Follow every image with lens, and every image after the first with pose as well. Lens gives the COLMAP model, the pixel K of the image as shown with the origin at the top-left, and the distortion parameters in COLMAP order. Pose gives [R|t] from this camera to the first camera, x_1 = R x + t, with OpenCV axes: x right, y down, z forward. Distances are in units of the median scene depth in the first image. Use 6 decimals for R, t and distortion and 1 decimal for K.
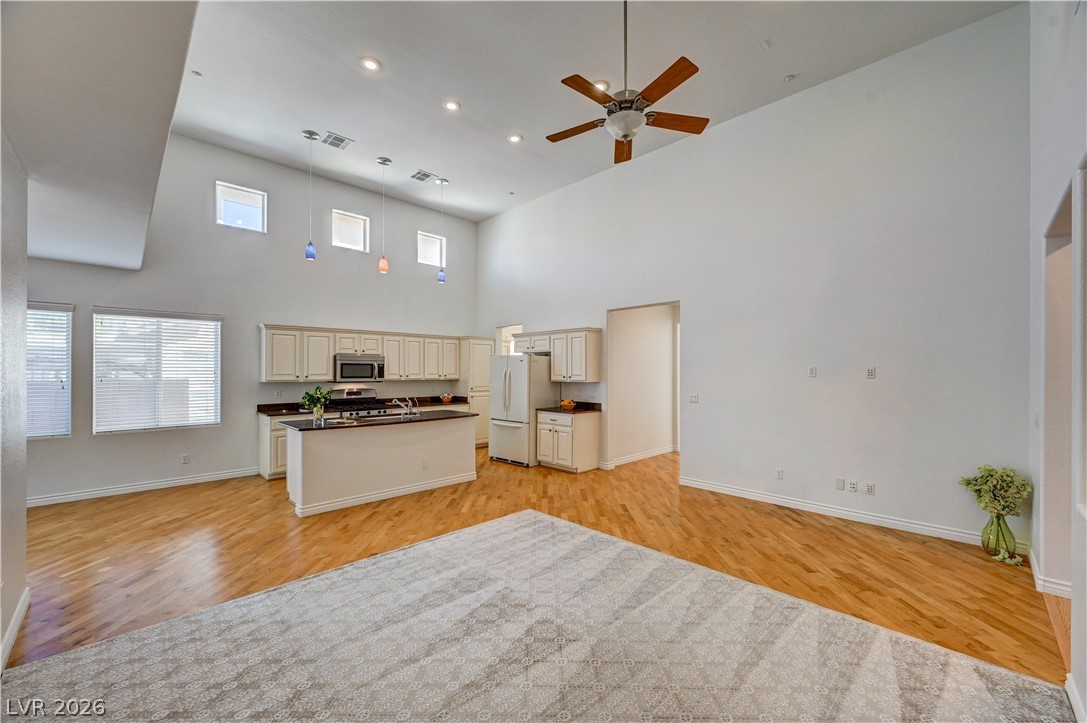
lens RADIAL K [[433.0, 0, 546.7], [0, 433.0, 369.3], [0, 0, 1]] dist [-0.000458, 0.000563]
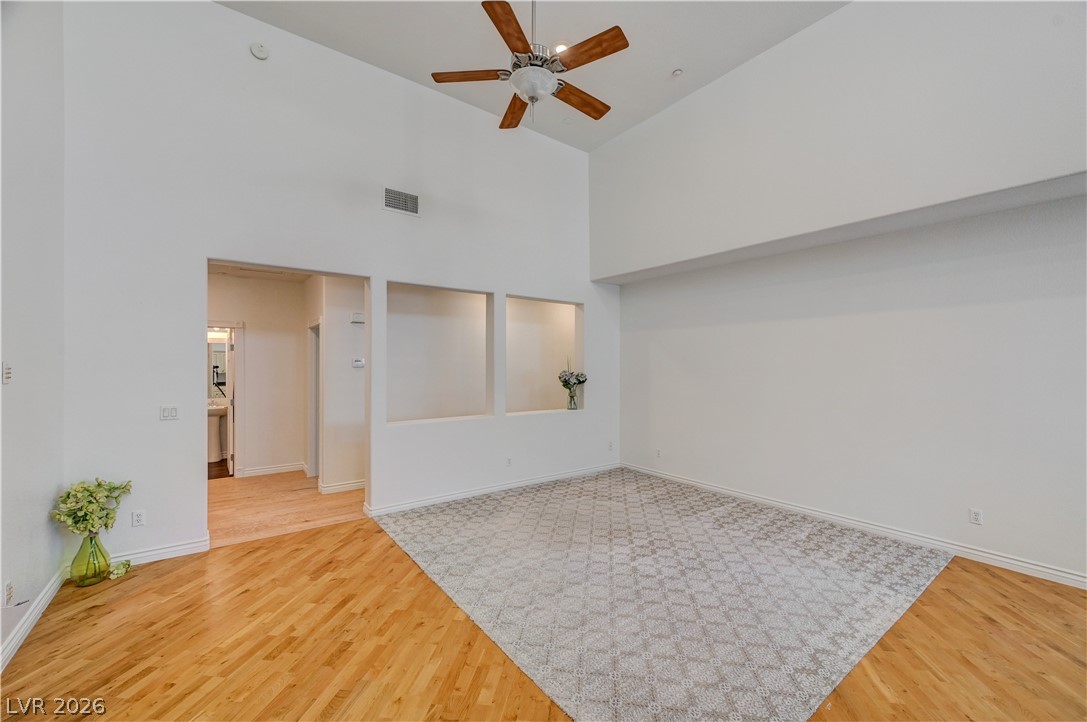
lens RADIAL K [[433.0, 0, 547.1], [0, 433.0, 364.3], [0, 0, 1]] dist [-0.000458, 0.000563]
pose [[-0.989537, -0.004394, 0.144210, 0.013834], [-0.004547, 0.999989, -0.000734, -0.004253], [-0.144205, -0.001382, -0.989547, 0.987965]]
